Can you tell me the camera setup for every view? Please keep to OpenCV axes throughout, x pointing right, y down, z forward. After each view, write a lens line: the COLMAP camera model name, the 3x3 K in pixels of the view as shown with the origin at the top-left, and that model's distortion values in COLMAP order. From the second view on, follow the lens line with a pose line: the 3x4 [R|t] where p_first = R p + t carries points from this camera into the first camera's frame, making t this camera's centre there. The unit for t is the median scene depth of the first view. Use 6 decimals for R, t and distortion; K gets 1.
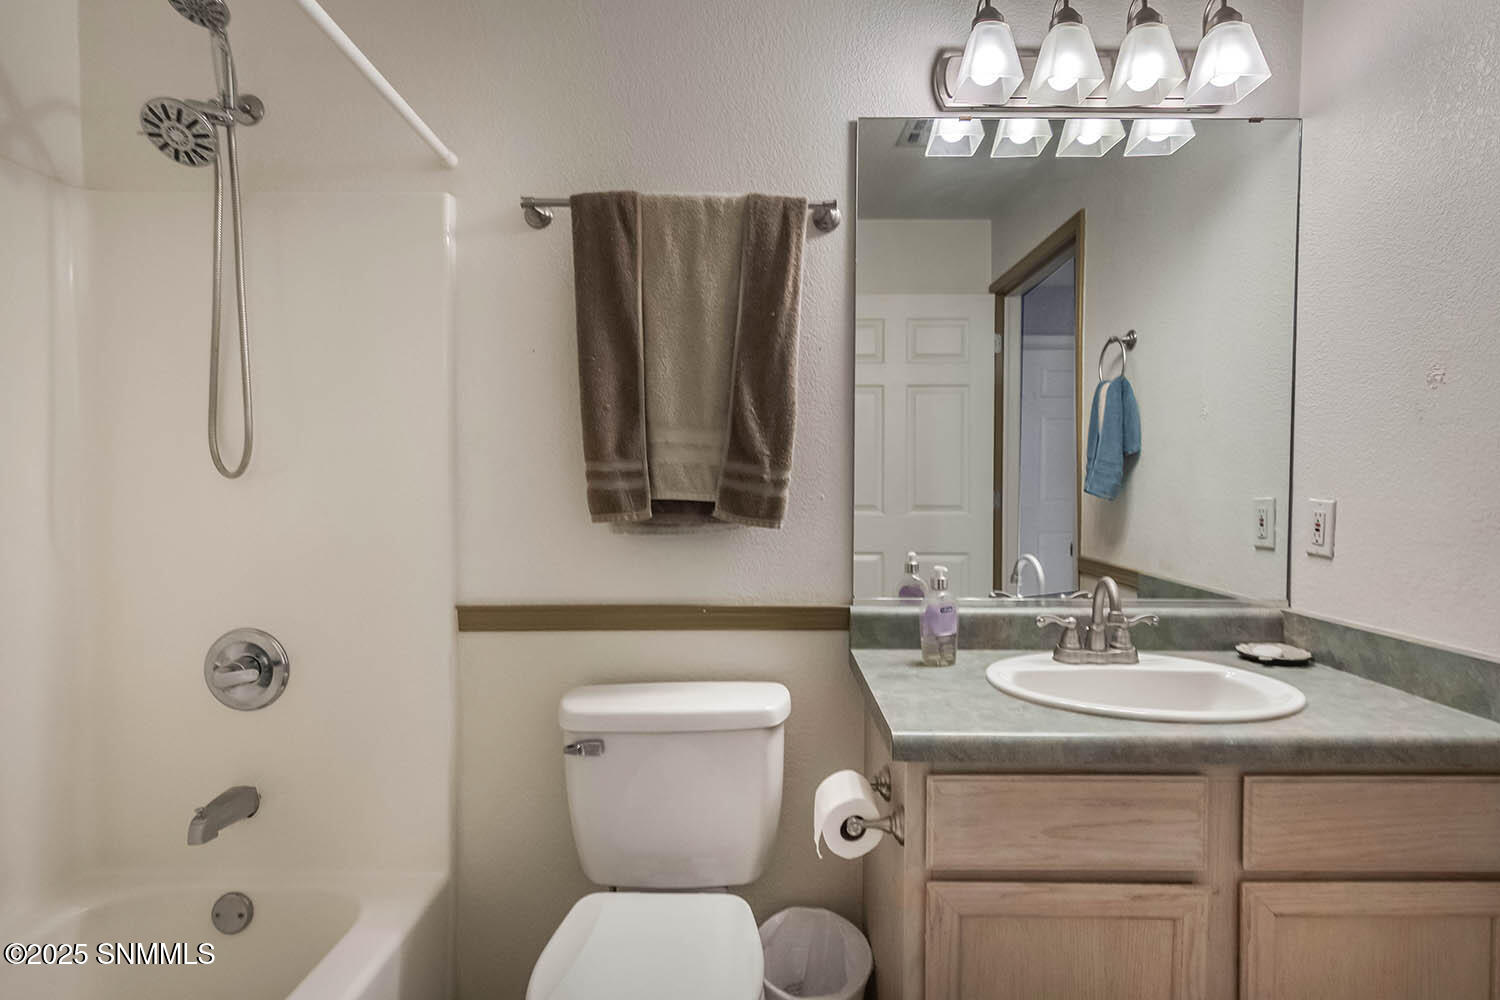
lens RADIAL K [[771.4, 0, 746.8], [0, 771.4, 505.7], [0, 0, 1]] dist [0.000847, 0.000074]
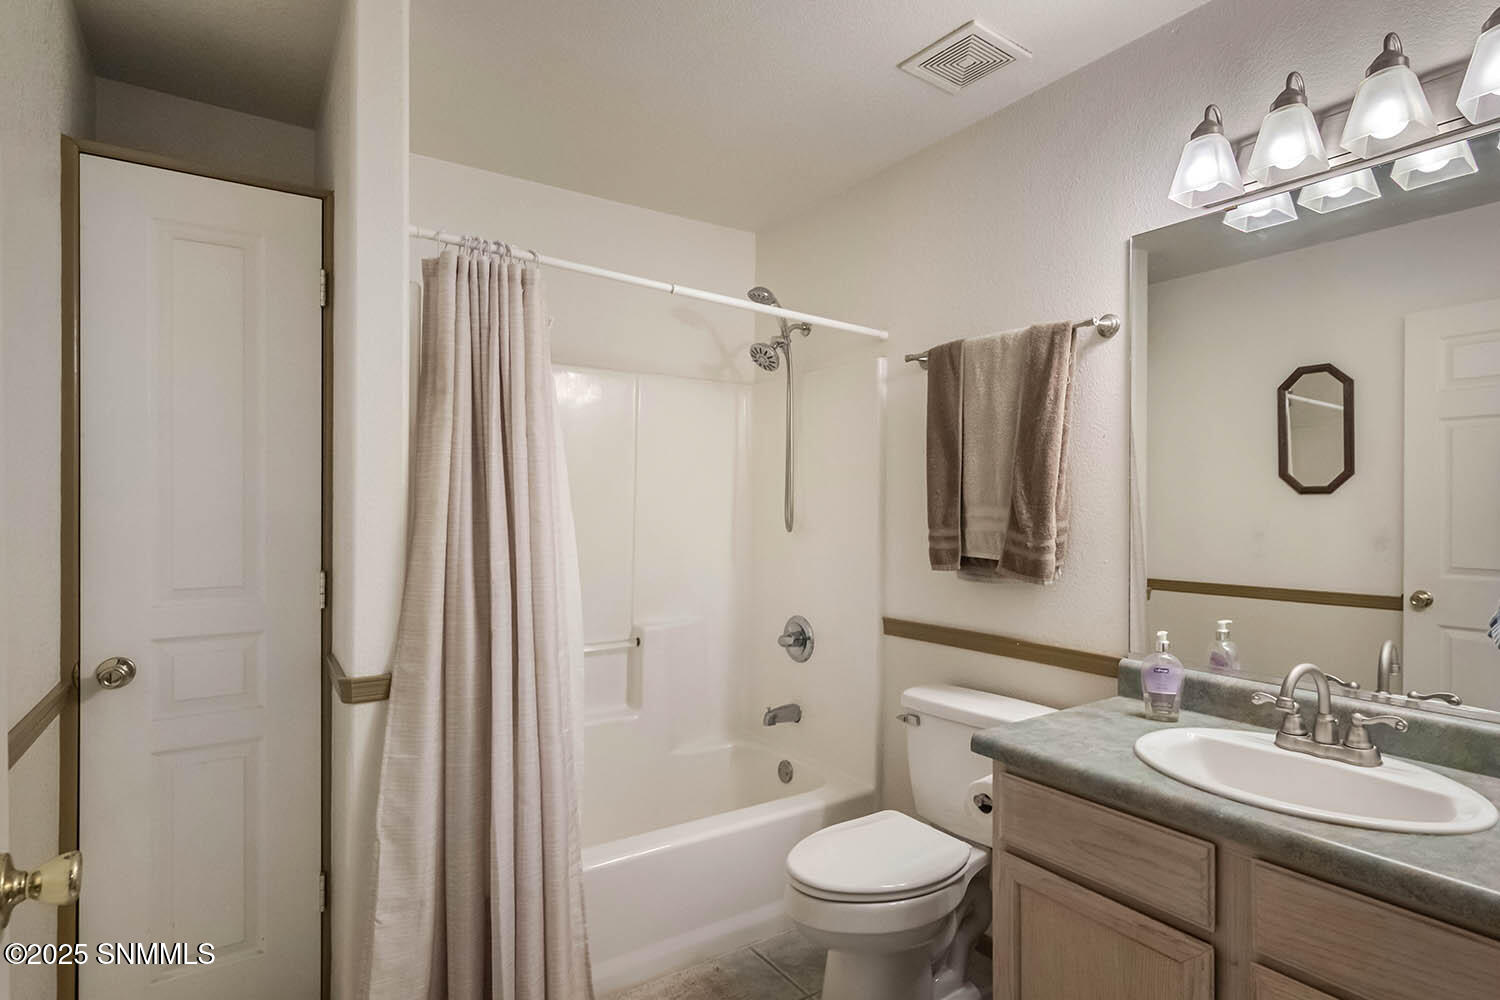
lens RADIAL K [[771.4, 0, 764.9], [0, 771.4, 503.8], [0, 0, 1]] dist [0.000847, 0.000074]
pose [[0.580454, -0.002035, -0.814291, 0.816841], [-0.027545, 0.999376, -0.022132, -0.063507], [0.813827, 0.035276, 0.580035, -0.116765]]
